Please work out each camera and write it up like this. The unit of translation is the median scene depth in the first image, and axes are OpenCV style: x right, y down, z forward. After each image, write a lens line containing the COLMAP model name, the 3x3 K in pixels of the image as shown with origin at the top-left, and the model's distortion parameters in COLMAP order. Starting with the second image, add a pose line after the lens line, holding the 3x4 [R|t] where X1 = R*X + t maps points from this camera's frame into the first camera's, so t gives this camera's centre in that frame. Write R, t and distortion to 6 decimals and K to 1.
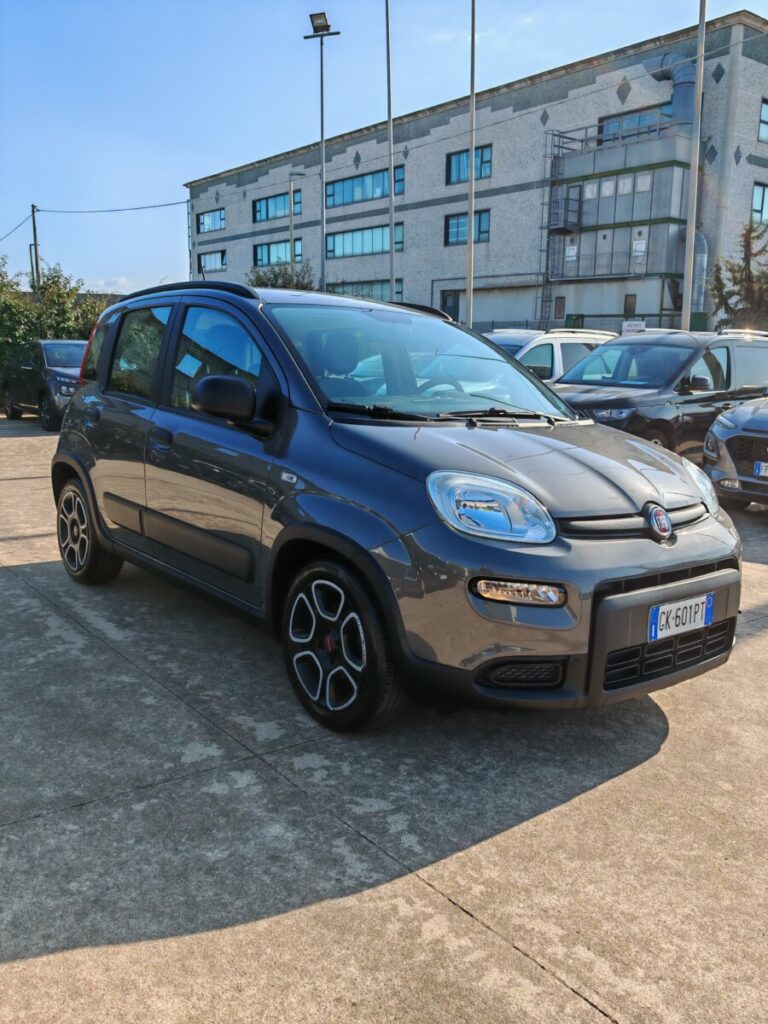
lens RADIAL K [[832.7, 0, 384.0], [0, 832.7, 512.0], [0, 0, 1]] dist [0.049558, -0.135377]
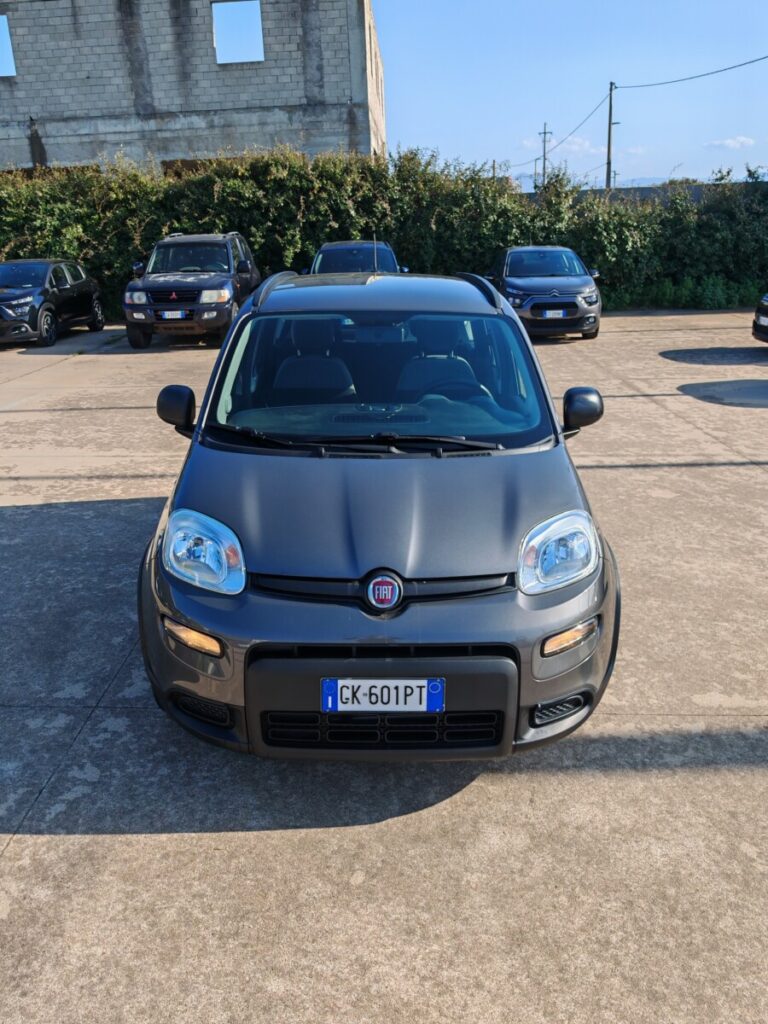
lens RADIAL K [[871.4, 0, 362.2], [0, 871.4, 509.4], [0, 0, 1]] dist [-0.016696, -0.013879]
pose [[0.786852, 0.149534, -0.598752, 0.889567], [-0.076822, 0.986388, 0.145388, -0.218275], [0.612342, -0.068402, 0.787629, 0.238576]]
